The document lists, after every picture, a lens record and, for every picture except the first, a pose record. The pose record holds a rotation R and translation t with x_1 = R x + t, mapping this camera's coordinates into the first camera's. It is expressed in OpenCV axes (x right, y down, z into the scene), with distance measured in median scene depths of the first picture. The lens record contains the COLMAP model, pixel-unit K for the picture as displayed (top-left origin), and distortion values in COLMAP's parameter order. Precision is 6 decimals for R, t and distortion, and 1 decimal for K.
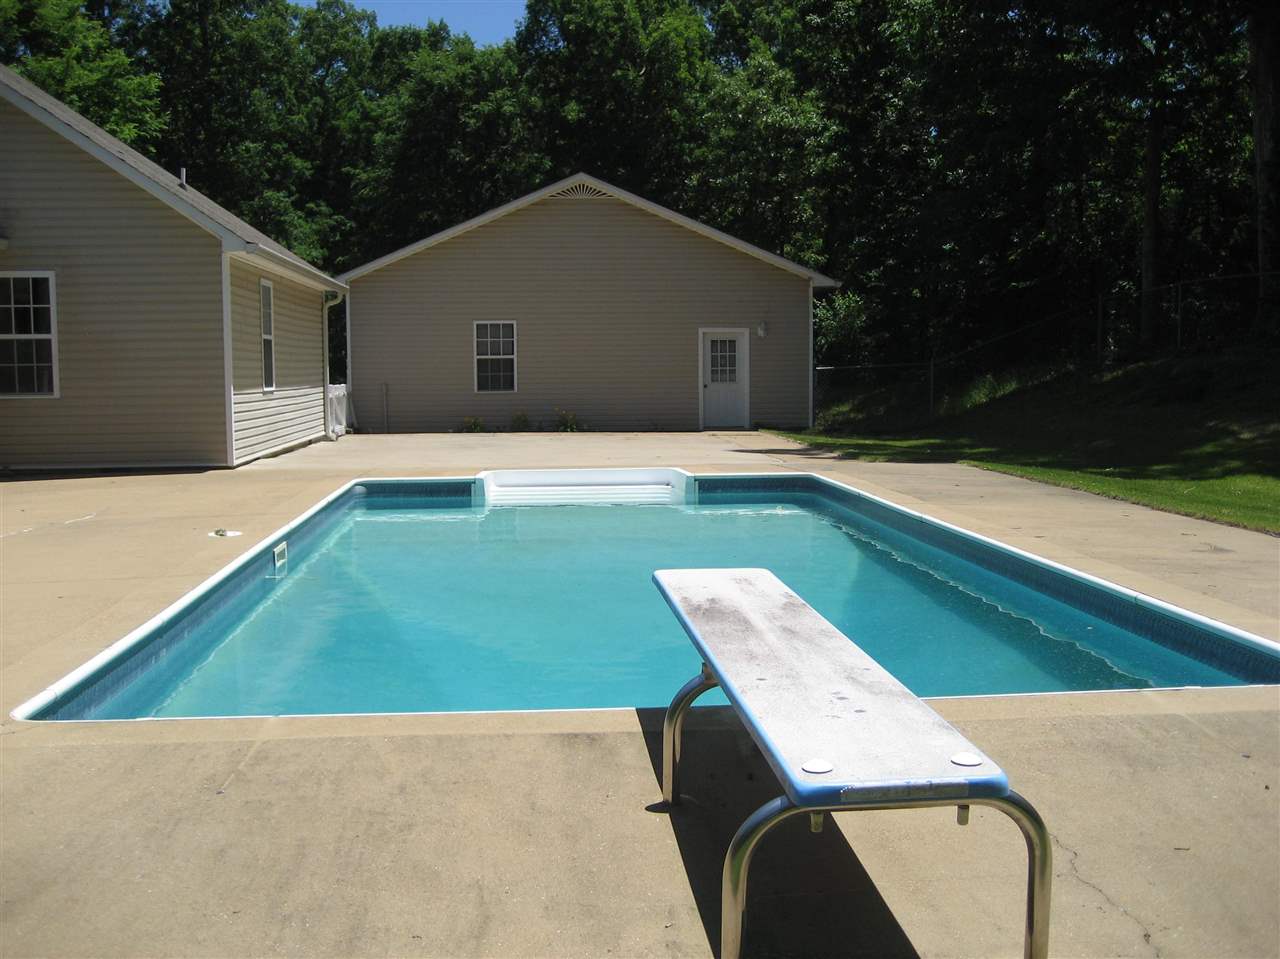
lens RADIAL K [[1341.4, 0, 640.0], [0, 1341.4, 479.5], [0, 0, 1]] dist [-0.104311, 0.029461]
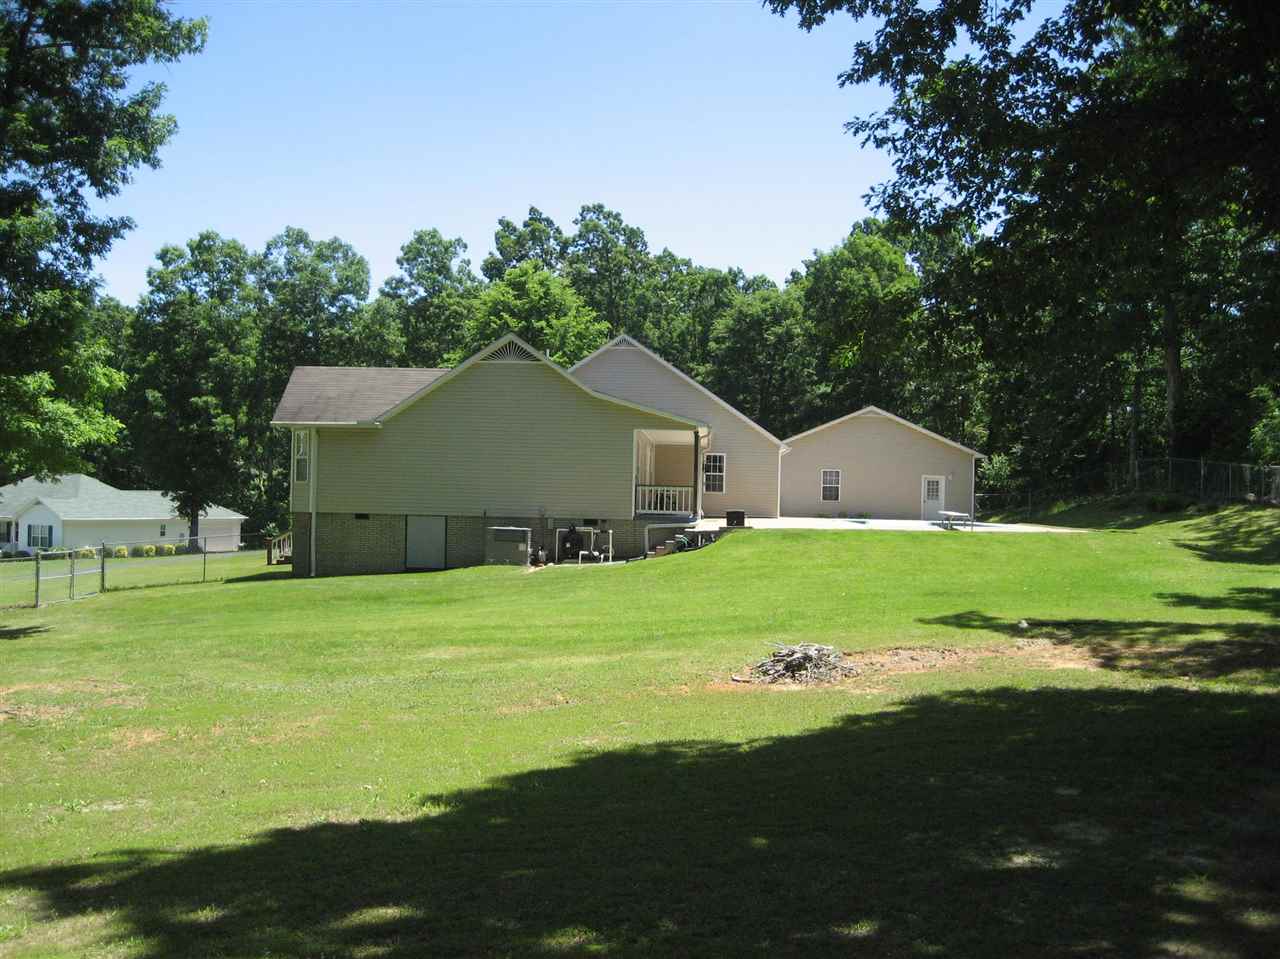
lens RADIAL K [[1378.3, 0, 640.0], [0, 1378.3, 479.5], [0, 0, 1]] dist [-0.109417, 0.005873]
pose [[0.990343, 0.026416, -0.136097, -0.109474], [-0.039661, 0.994634, -0.095548, 0.129615], [0.132843, 0.100023, 0.986077, -1.299621]]
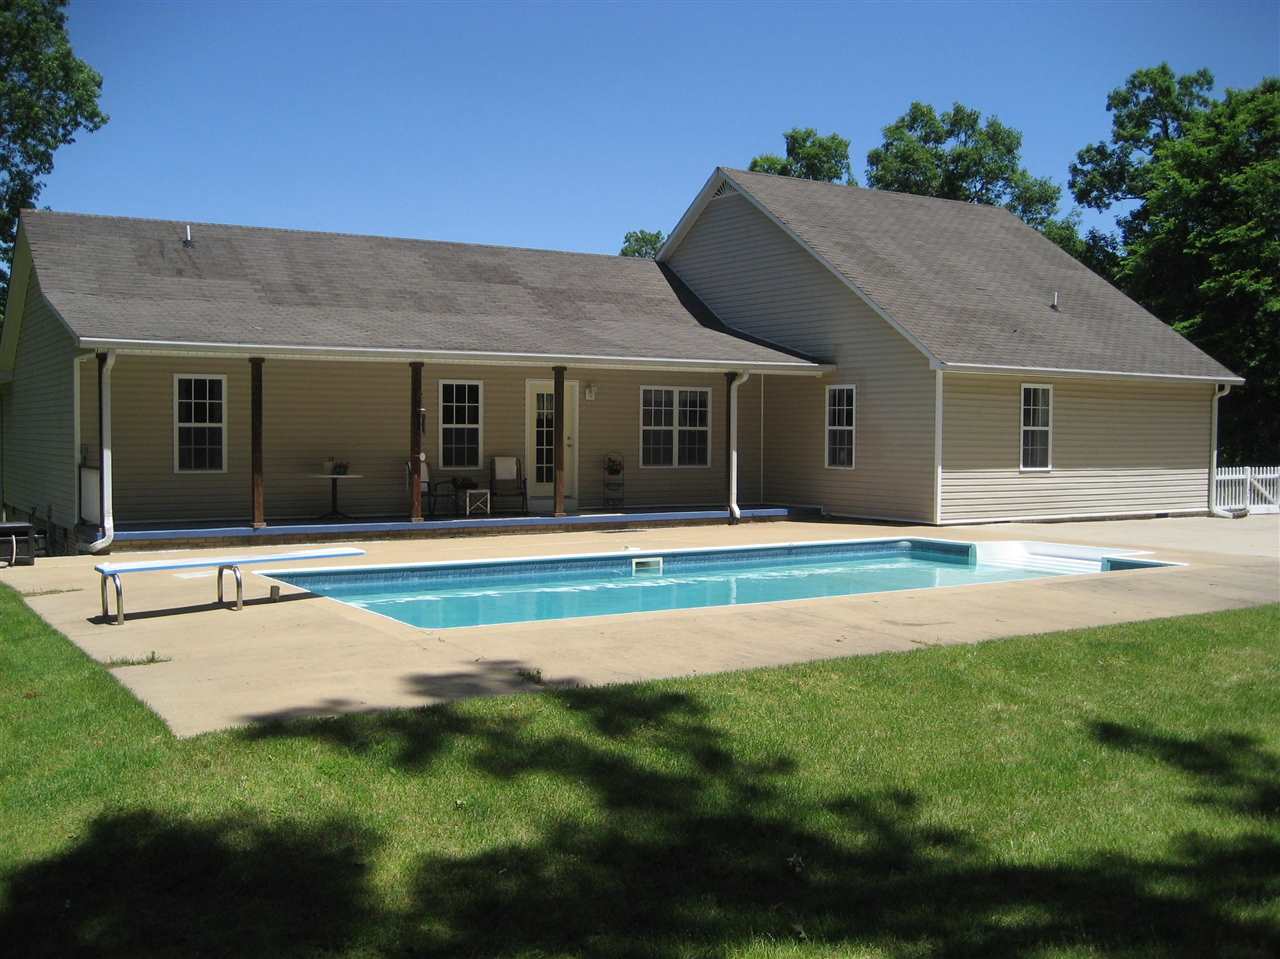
lens RADIAL K [[1321.7, 0, 641.5], [0, 1321.7, 520.0], [0, 0, 1]] dist [-0.119505, 0.210823]
pose [[0.451463, 0.068926, -0.889623, 0.441573], [-0.082639, 0.995957, 0.035227, -0.021191], [0.888455, 0.057614, 0.455334, 0.061609]]
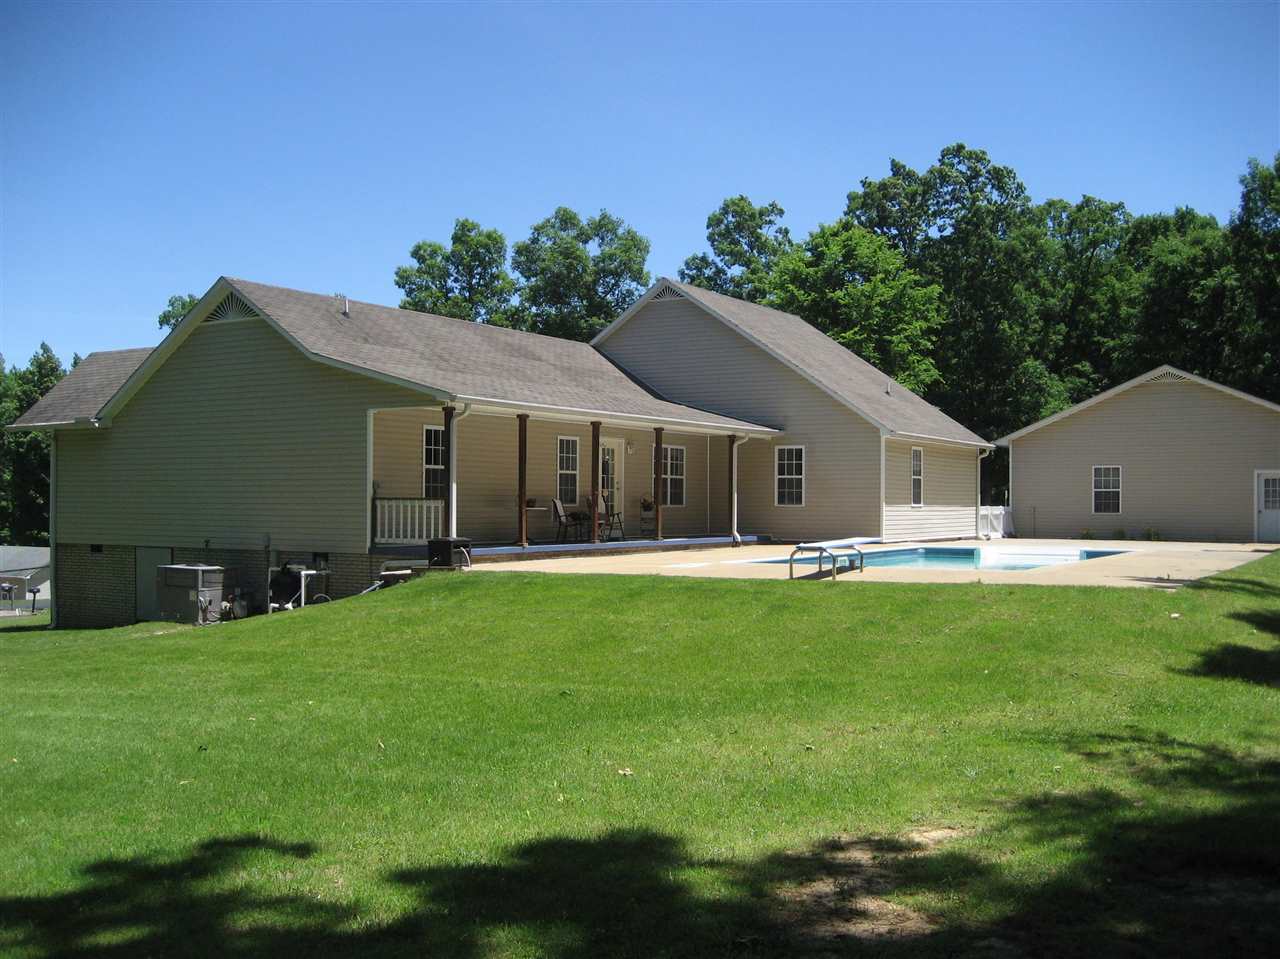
lens RADIAL K [[1341.4, 0, 640.0], [0, 1341.4, 479.5], [0, 0, 1]] dist [-0.104311, 0.029461]
pose [[0.809835, 0.001374, -0.586656, 0.328089], [-0.059974, 0.994952, -0.080459, 0.045519], [0.583584, 0.100343, 0.805830, -0.479070]]
